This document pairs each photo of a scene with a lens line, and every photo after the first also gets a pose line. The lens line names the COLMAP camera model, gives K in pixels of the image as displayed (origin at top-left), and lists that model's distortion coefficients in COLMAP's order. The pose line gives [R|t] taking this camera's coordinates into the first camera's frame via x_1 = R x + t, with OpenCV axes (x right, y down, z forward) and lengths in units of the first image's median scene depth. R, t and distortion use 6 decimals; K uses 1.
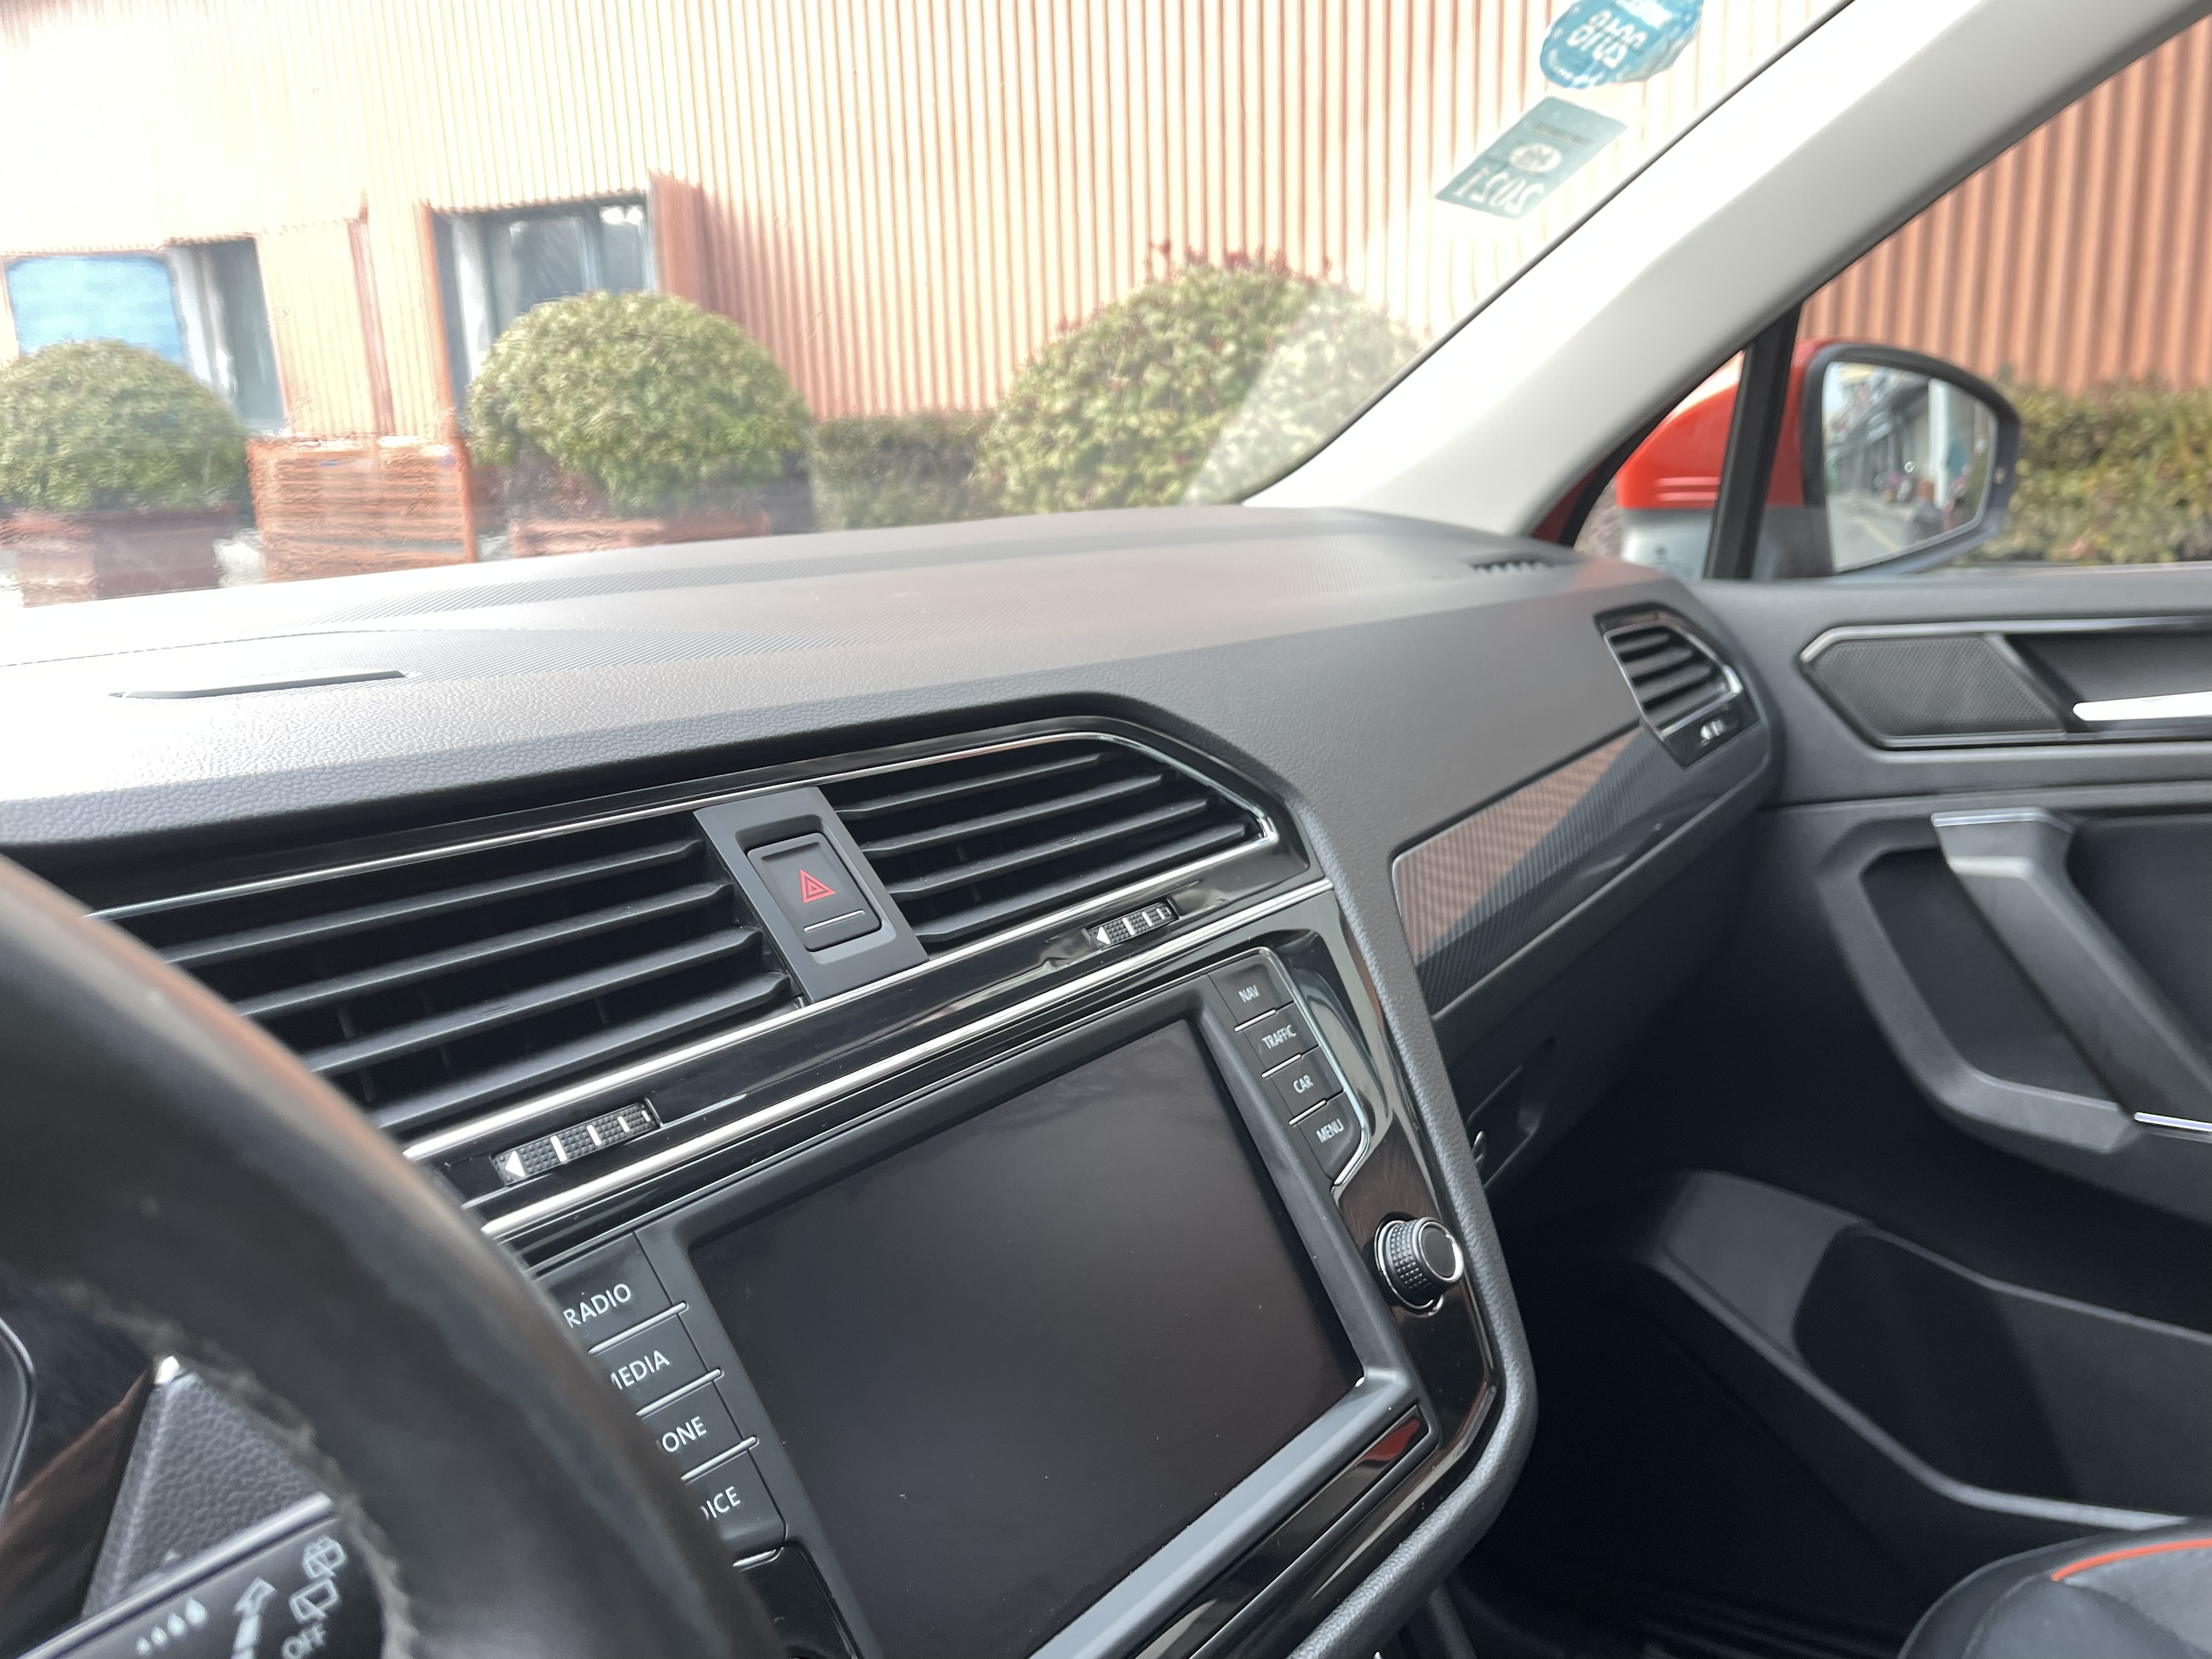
lens RADIAL K [[1792.3, 0, 1102.2], [0, 1792.3, 822.3], [0, 0, 1]] dist [0.070851, -0.084737]
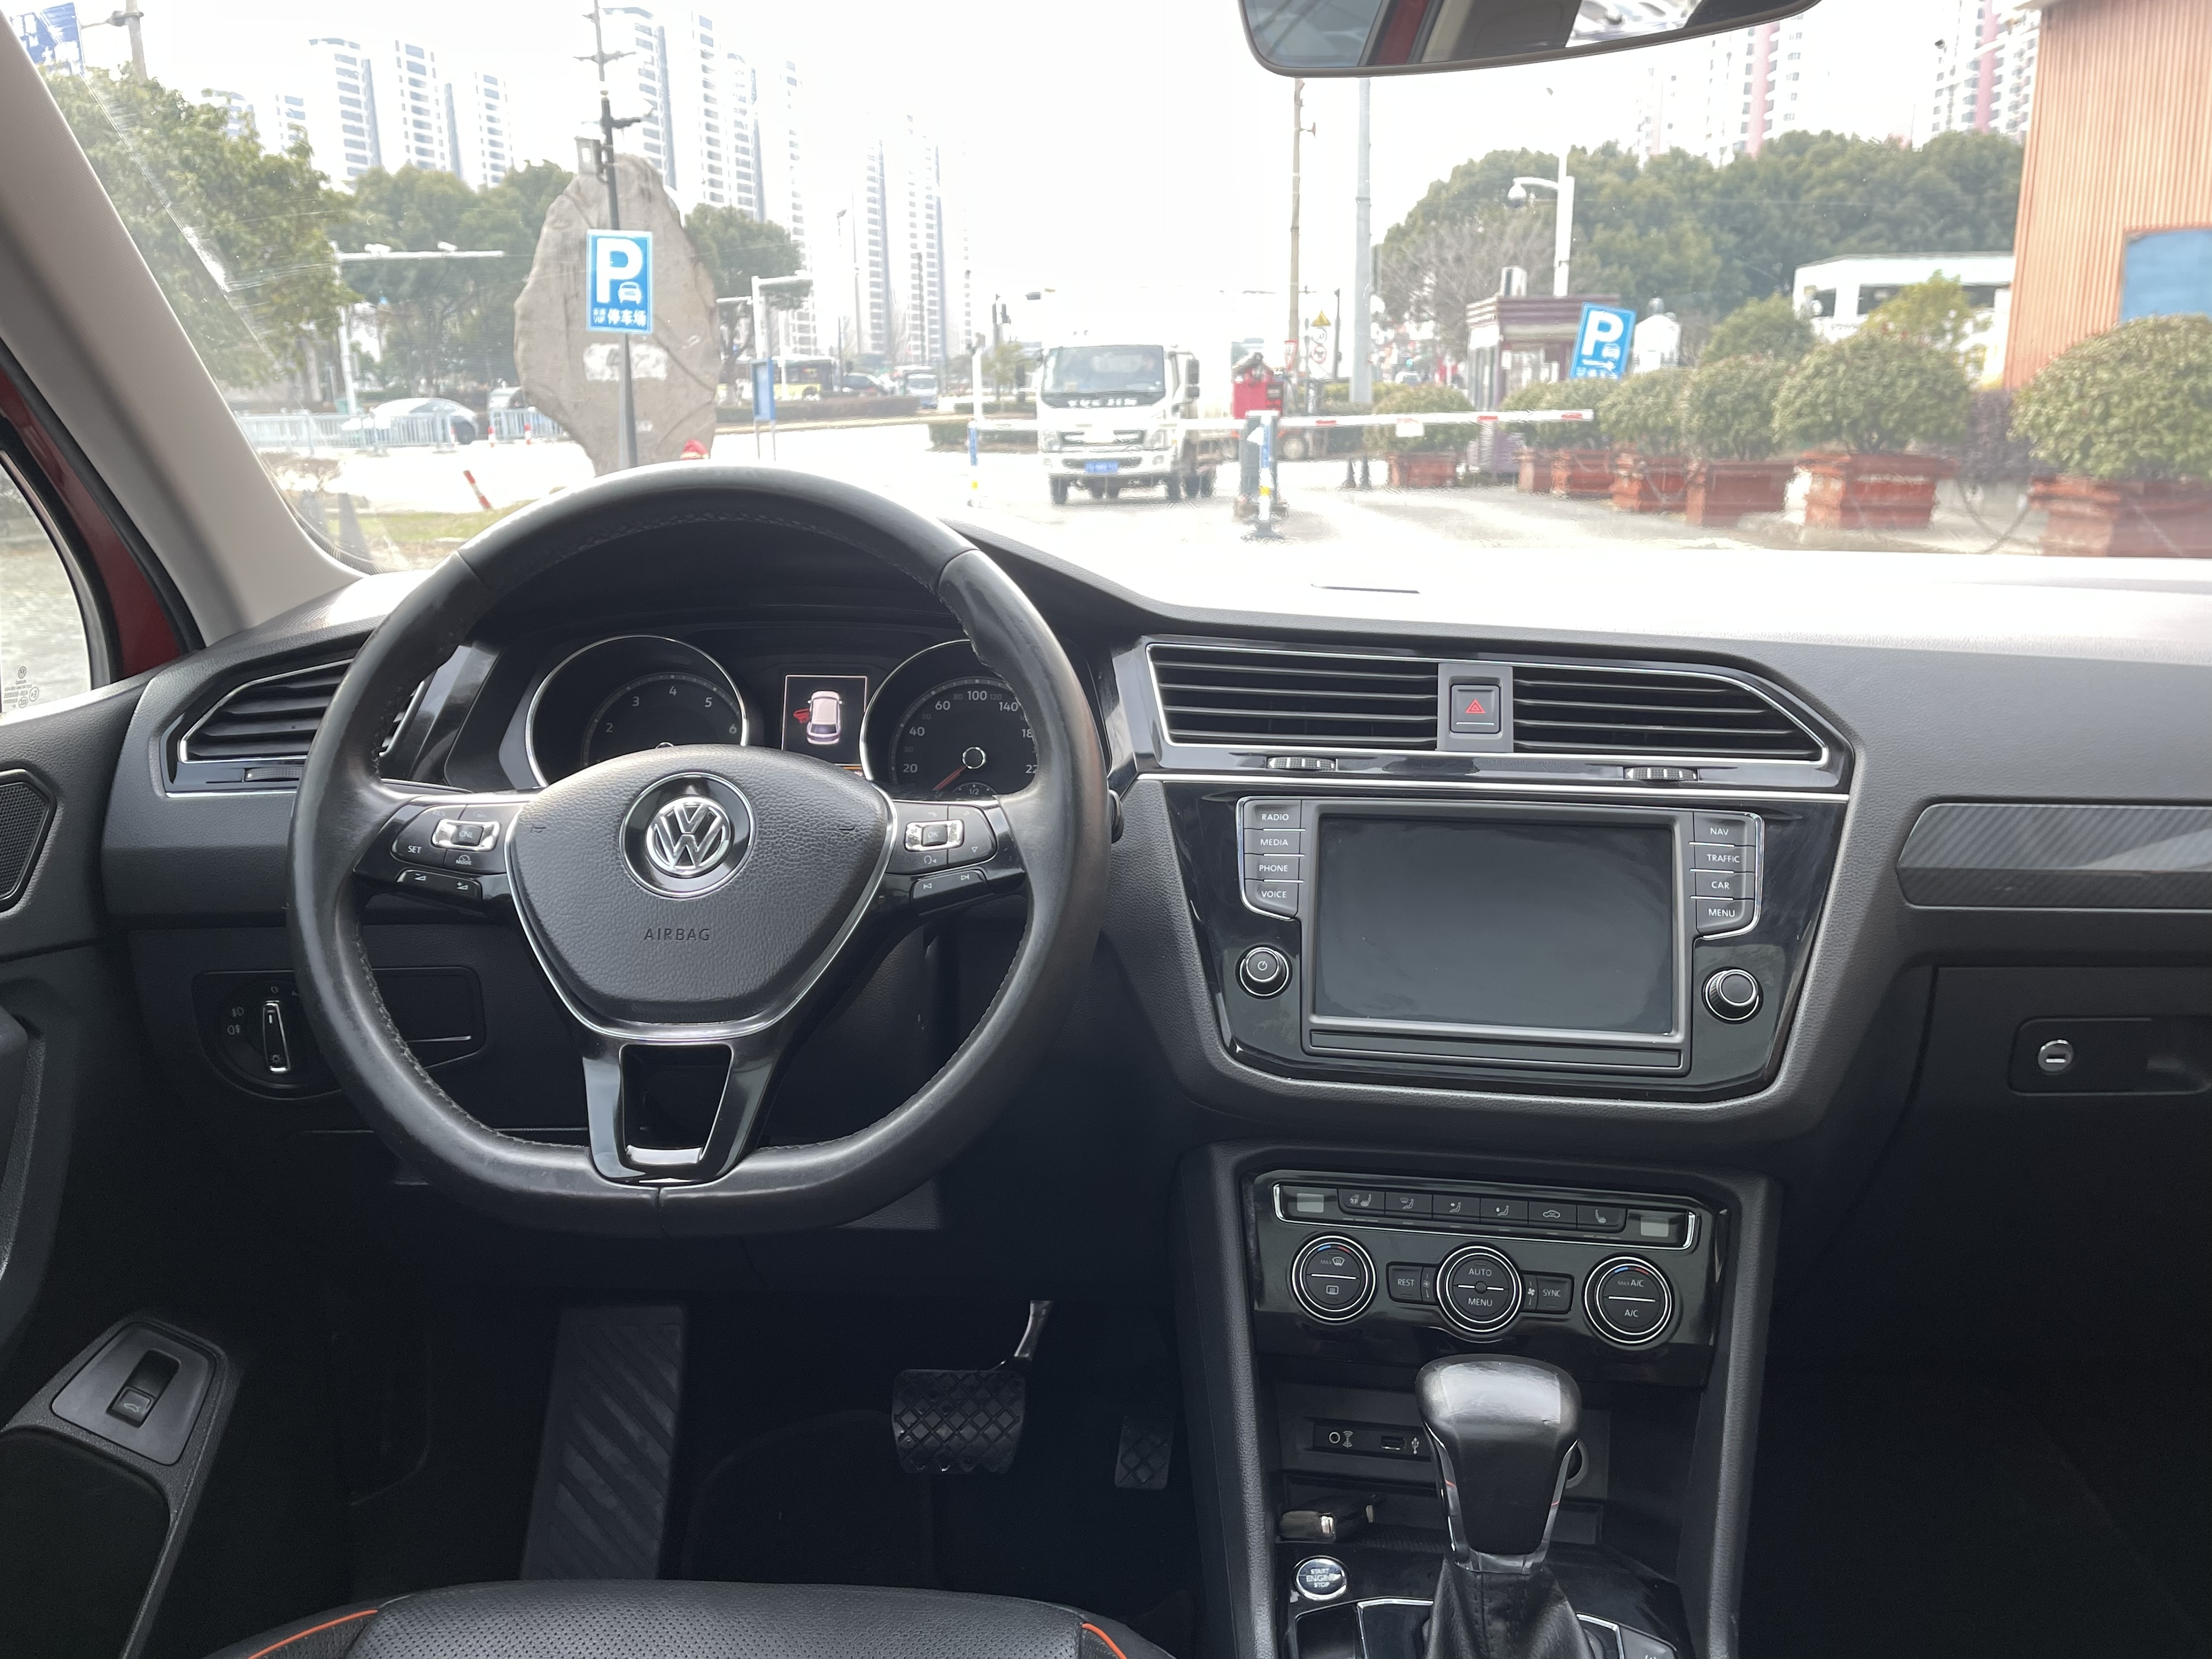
lens RADIAL K [[1792.3, 0, 1094.9], [0, 1792.3, 836.7], [0, 0, 1]] dist [0.070851, -0.084737]
pose [[0.493128, 0.239152, -0.836440, 0.678705], [-0.215368, 0.965104, 0.148967, -0.018173], [0.842877, 0.106683, 0.527425, -0.240737]]
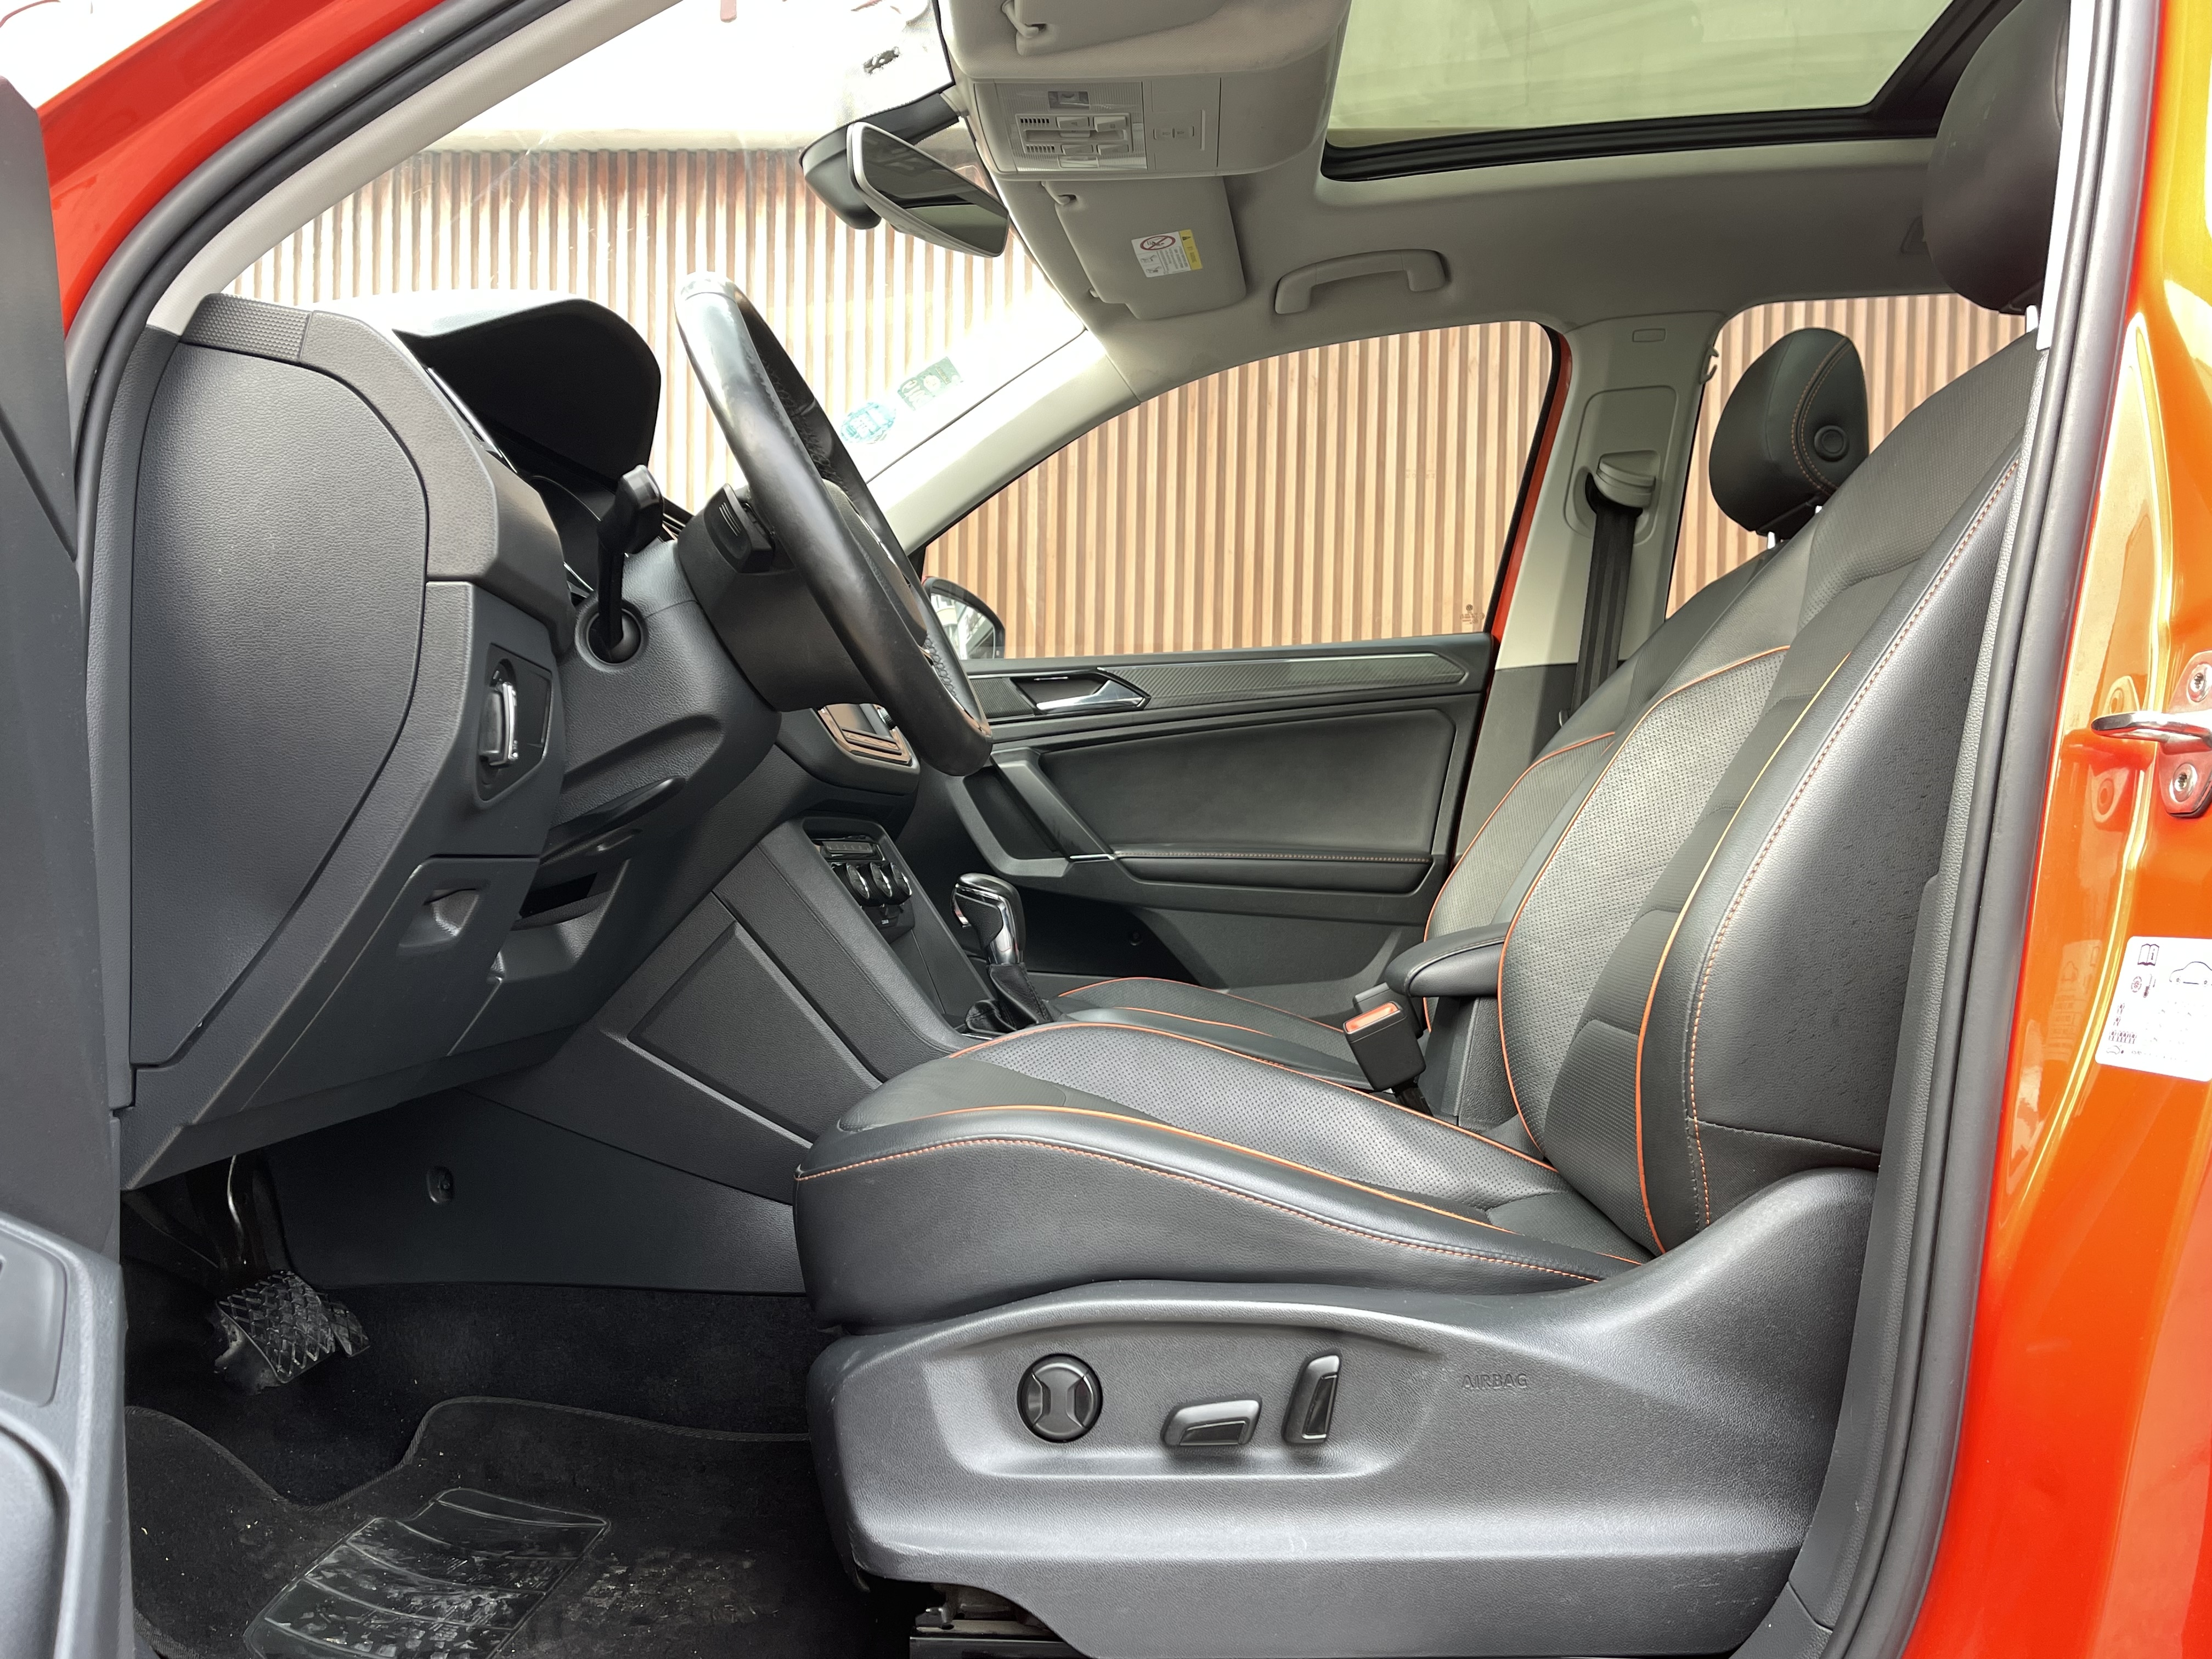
lens RADIAL K [[1774.6, 0, 1073.1], [0, 1774.6, 881.8], [0, 0, 1]] dist [0.027503, -0.014156]
pose [[0.869281, 0.028273, 0.493510, -0.605990], [0.078689, 0.977718, -0.194617, 0.631687], [-0.488016, 0.208011, 0.847686, -1.022469]]
